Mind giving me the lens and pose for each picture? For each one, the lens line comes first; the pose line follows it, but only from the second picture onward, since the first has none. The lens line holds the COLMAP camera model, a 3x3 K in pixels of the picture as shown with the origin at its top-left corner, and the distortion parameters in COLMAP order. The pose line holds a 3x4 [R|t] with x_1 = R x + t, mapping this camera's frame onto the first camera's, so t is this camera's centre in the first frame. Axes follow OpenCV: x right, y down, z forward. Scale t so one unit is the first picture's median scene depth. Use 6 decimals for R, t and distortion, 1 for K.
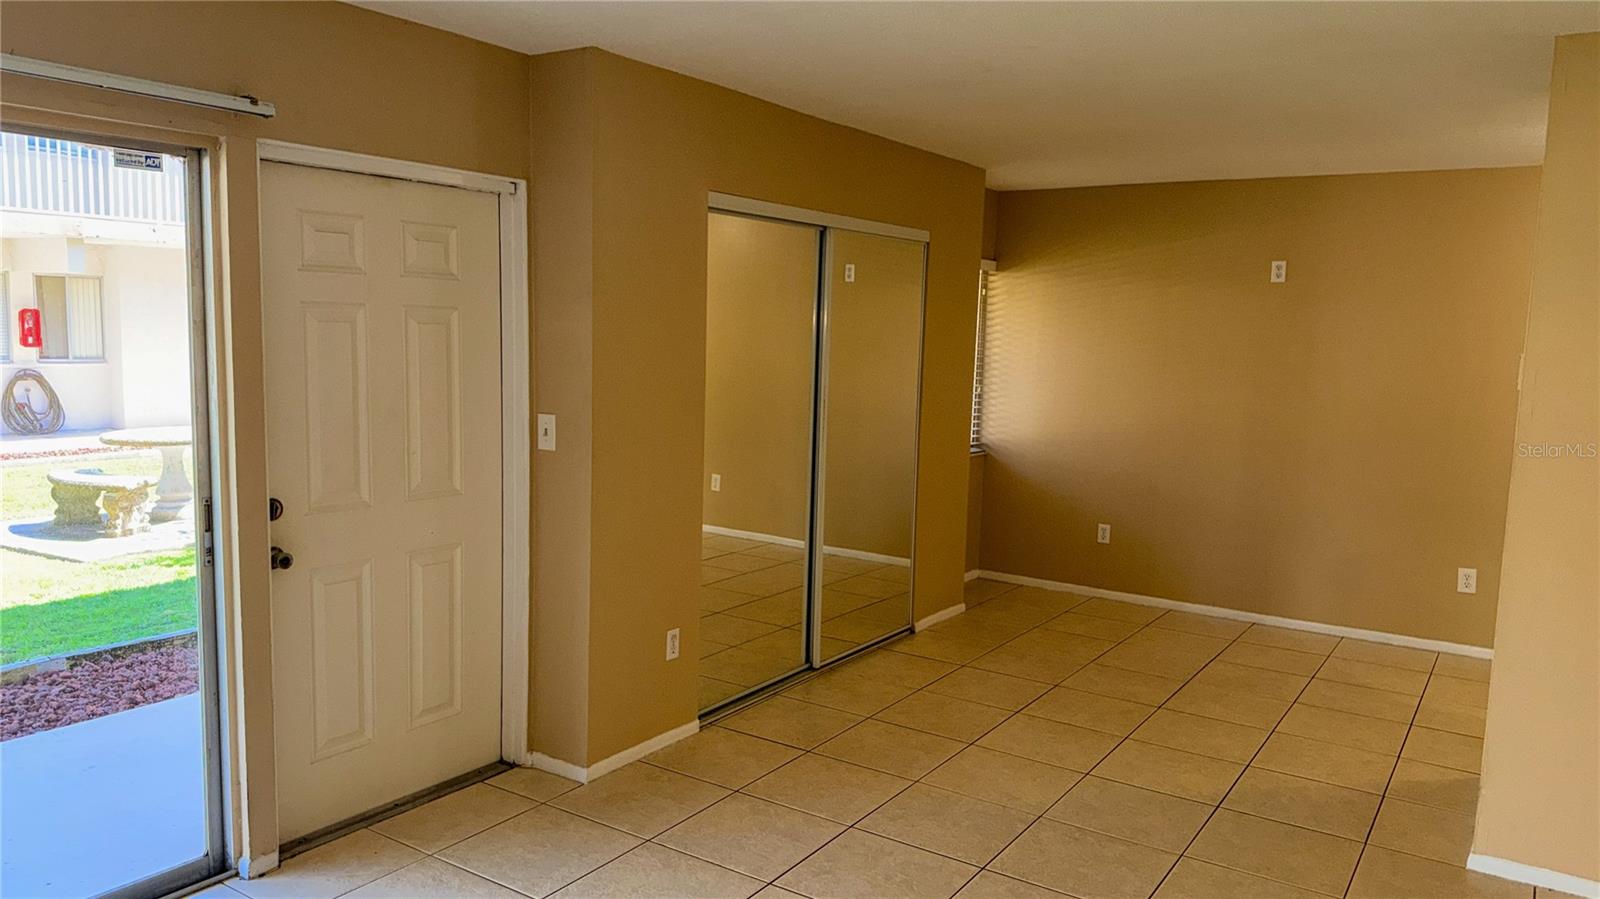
lens RADIAL K [[1139.2, 0, 799.8], [0, 1139.2, 454.6], [0, 0, 1]] dist [0.076428, -0.093087]
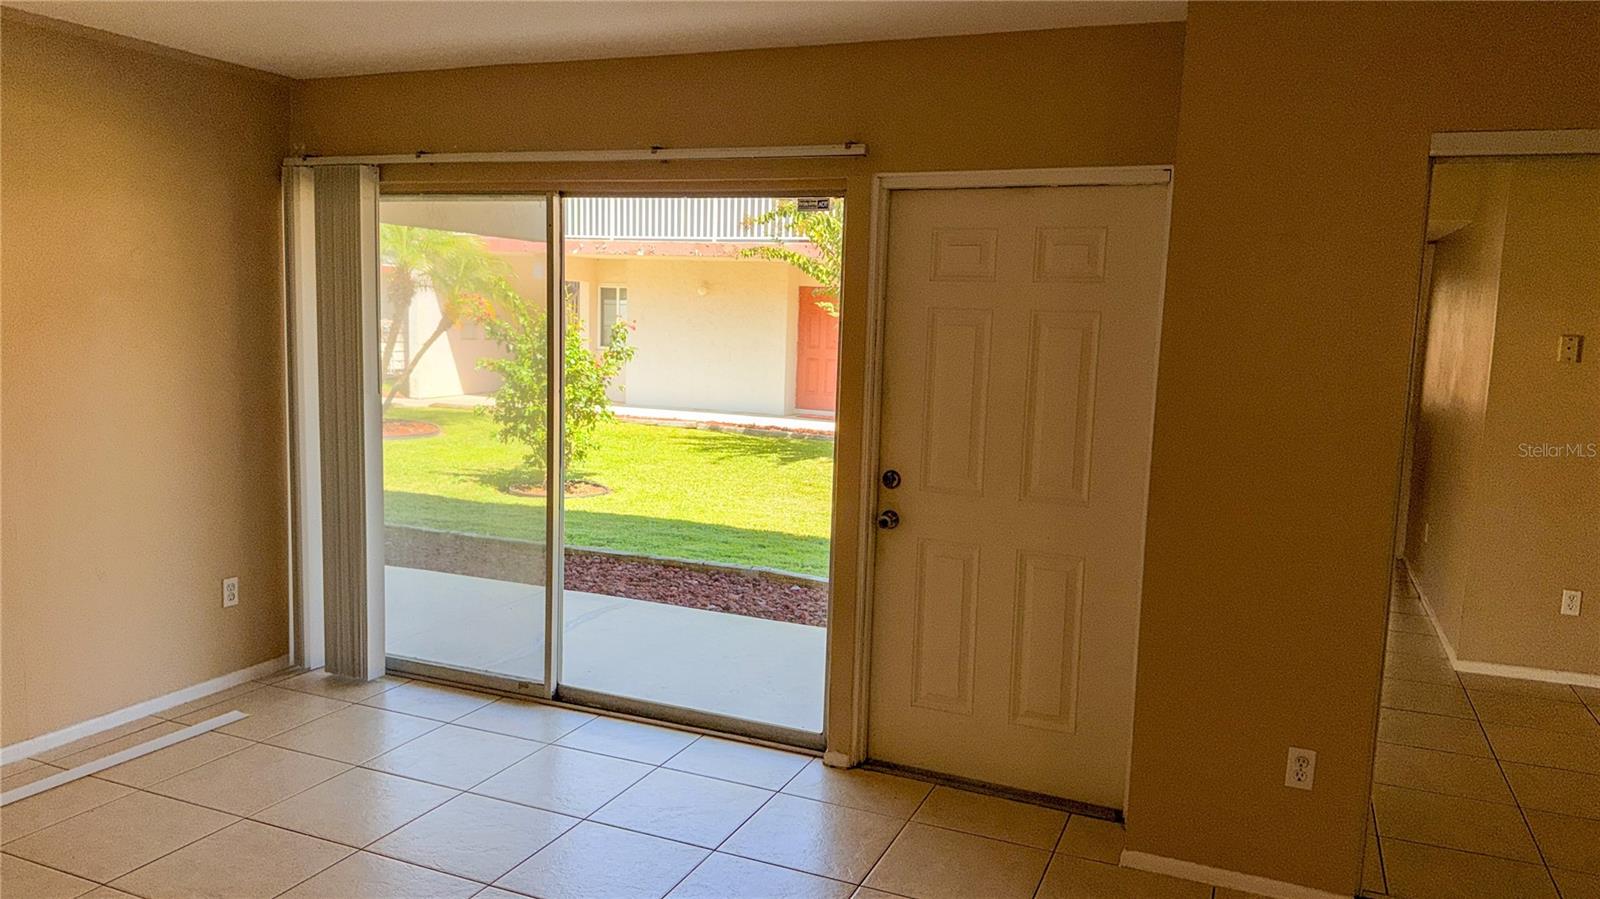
lens RADIAL K [[1139.2, 0, 791.3], [0, 1139.2, 460.1], [0, 0, 1]] dist [0.076428, -0.093087]
pose [[0.175551, 0.103993, -0.978962, 0.651079], [-0.141387, 0.986760, 0.079467, -0.049954], [0.974265, 0.124462, 0.187930, 0.634983]]
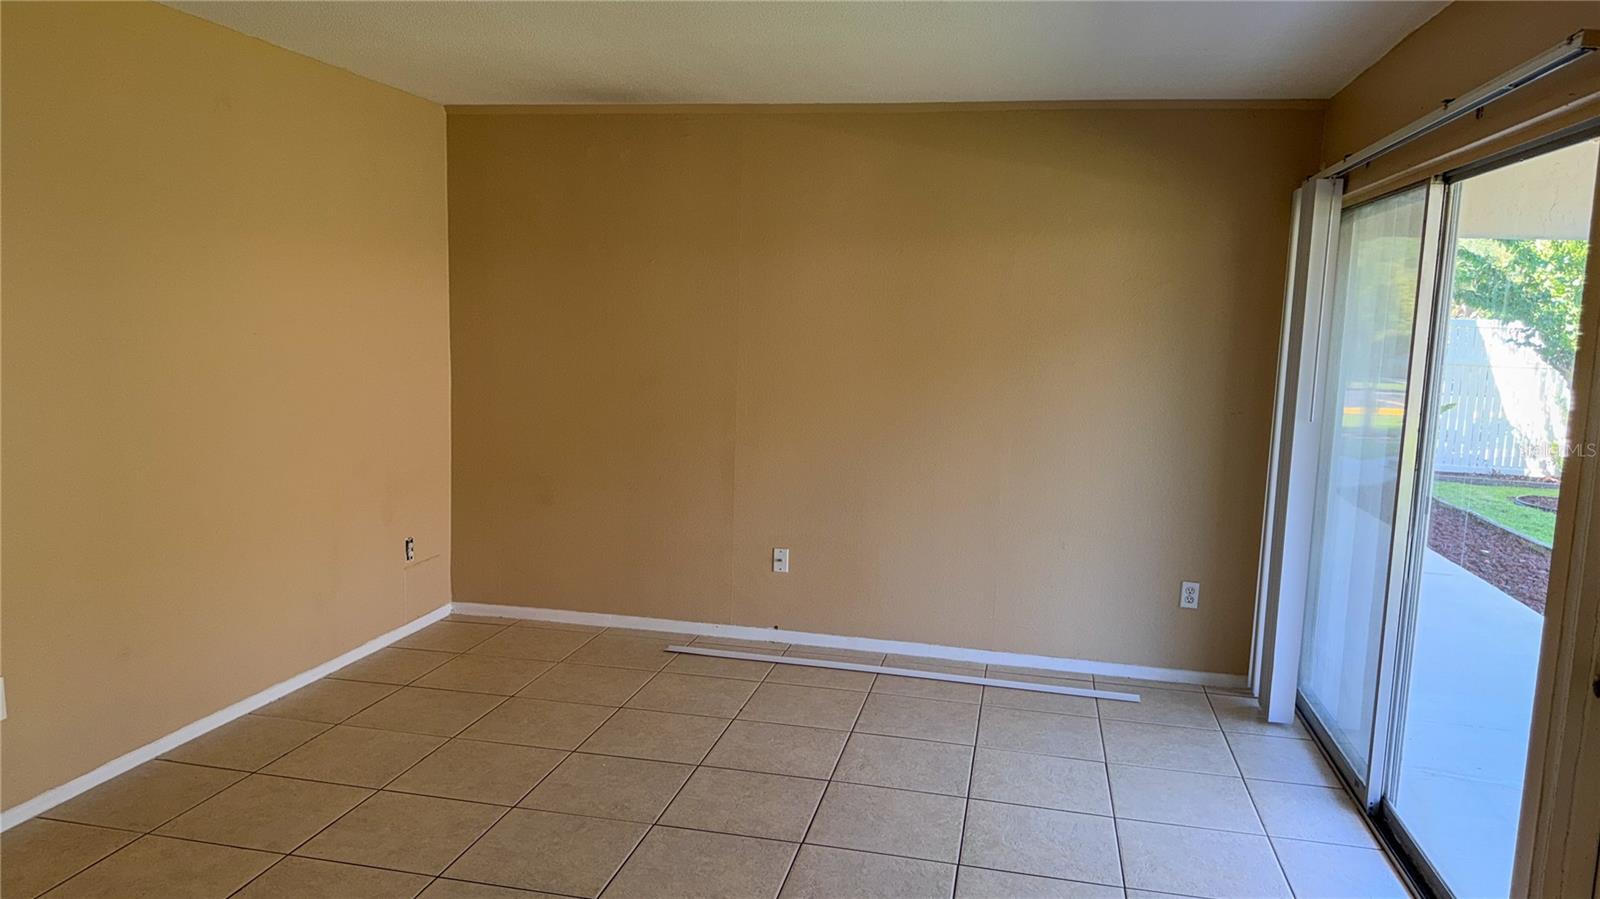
lens RADIAL K [[1139.2, 0, 800.0], [0, 1139.2, 454.9], [0, 0, 1]] dist [0.076428, -0.093087]
pose [[-0.928391, -0.015402, -0.371286, 0.237638], [-0.102885, 0.970736, 0.216992, -0.129731], [0.357079, 0.239653, -0.902807, 1.335600]]
